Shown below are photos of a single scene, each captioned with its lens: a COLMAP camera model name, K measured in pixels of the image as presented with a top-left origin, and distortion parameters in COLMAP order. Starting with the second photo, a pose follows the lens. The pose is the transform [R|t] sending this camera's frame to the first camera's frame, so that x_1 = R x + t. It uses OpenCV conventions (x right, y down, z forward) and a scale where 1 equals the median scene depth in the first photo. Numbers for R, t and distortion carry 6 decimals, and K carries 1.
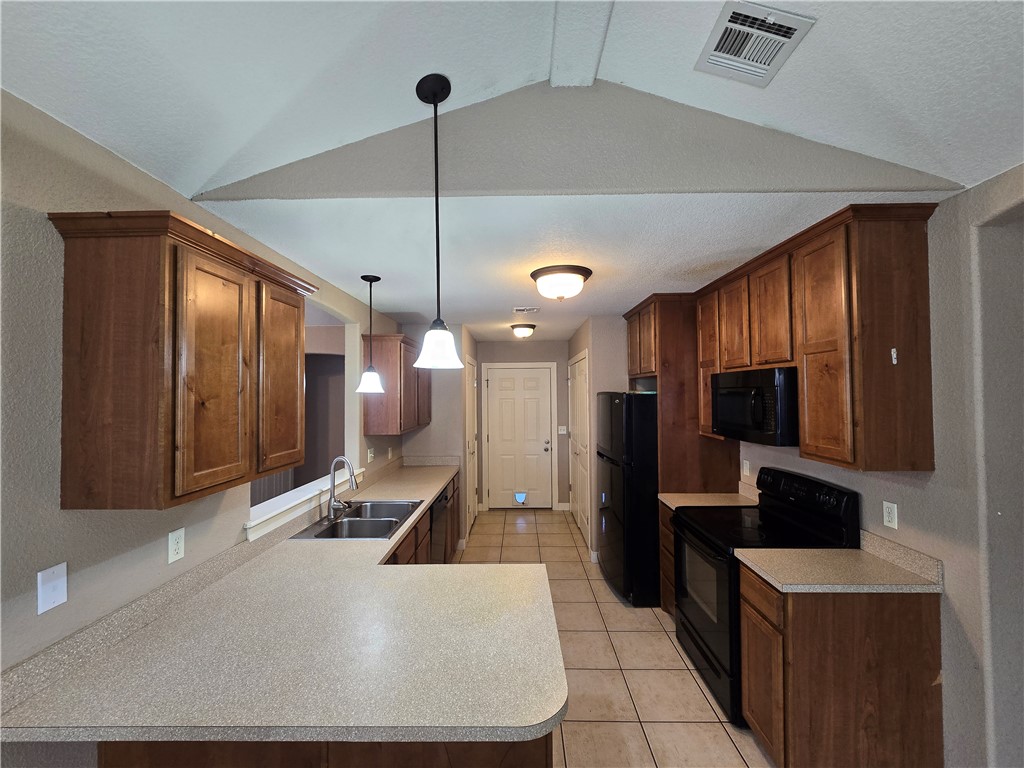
lens RADIAL K [[422.9, 0, 509.9], [0, 422.9, 383.3], [0, 0, 1]] dist [-0.001068, 0.000031]
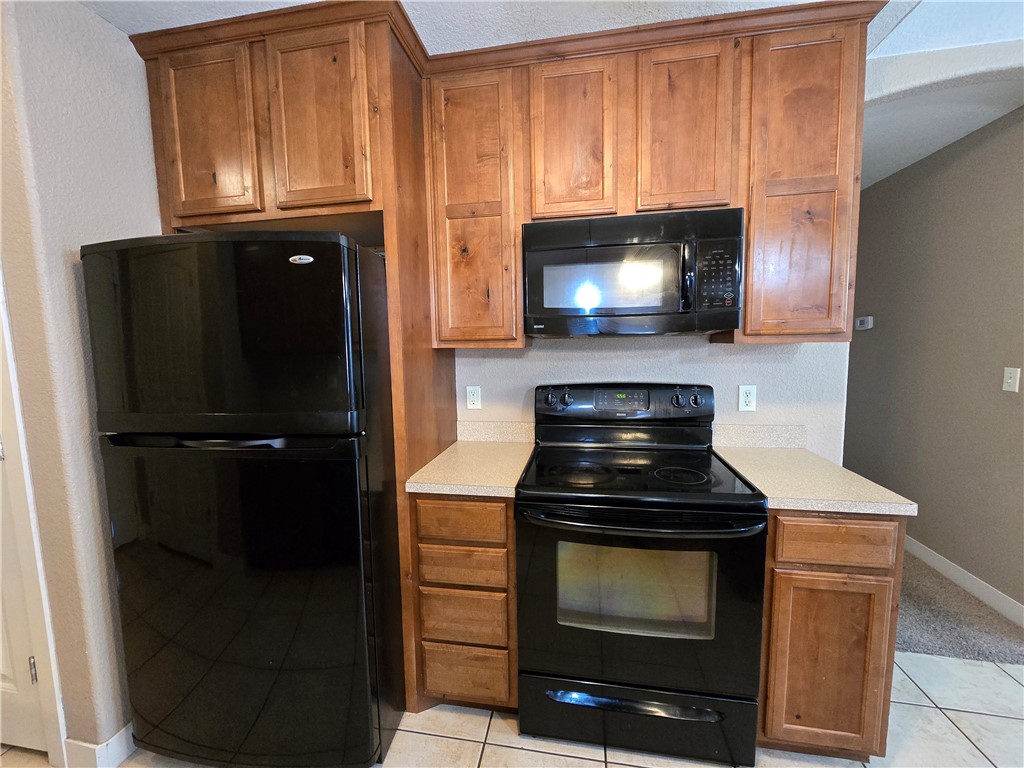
lens RADIAL K [[422.9, 0, 509.9], [0, 422.9, 383.3], [0, 0, 1]] dist [-0.001068, 0.000031]
pose [[0.152861, -0.093227, 0.983841, -0.107095], [-0.004806, 0.995459, 0.095074, 0.189088], [-0.988236, -0.019261, 0.151719, 1.369129]]
